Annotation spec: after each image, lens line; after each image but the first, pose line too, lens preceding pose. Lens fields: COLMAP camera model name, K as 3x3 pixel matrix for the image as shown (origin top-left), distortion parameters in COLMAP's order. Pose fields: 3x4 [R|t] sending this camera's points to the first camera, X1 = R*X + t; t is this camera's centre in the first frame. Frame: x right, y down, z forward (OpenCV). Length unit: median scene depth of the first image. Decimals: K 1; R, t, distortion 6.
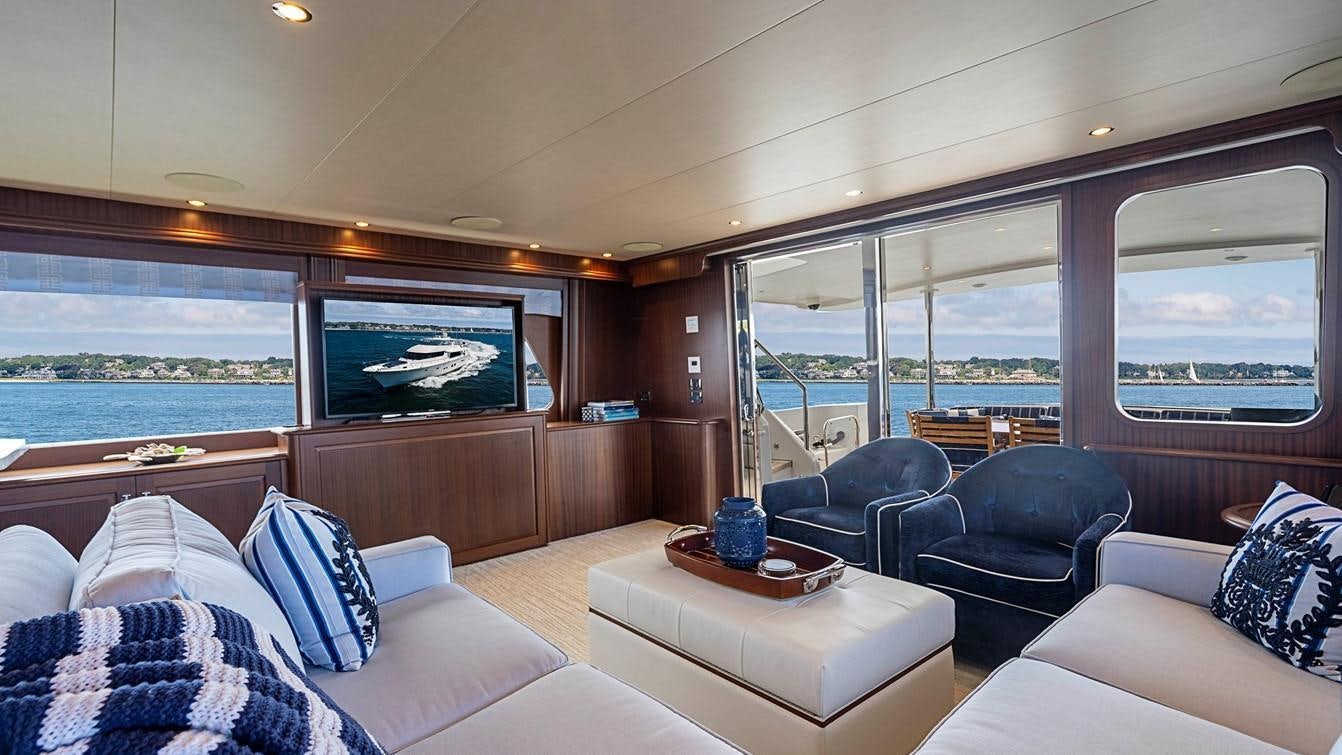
lens RADIAL K [[617.5, 0, 671.0], [0, 617.5, 377.5], [0, 0, 1]] dist [0.000853, 0.000031]
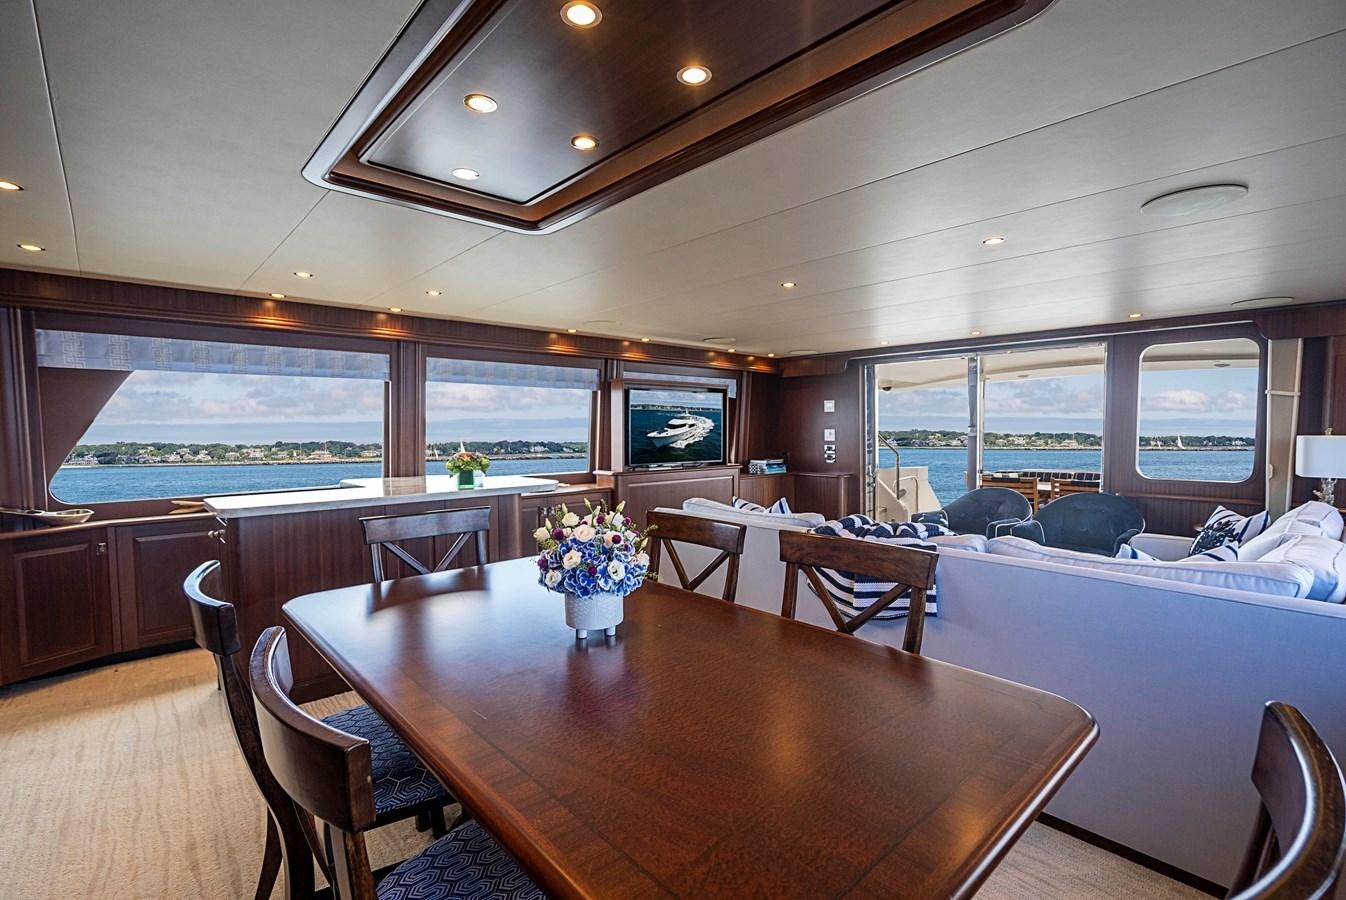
lens RADIAL K [[619.2, 0, 672.7], [0, 619.2, 449.5], [0, 0, 1]] dist [0.000255, 0.000349]
pose [[0.999689, 0.024822, 0.002229, -0.392532], [-0.024857, 0.999533, 0.017782, -0.005259], [-0.001786, -0.017832, 0.999839, -0.489300]]
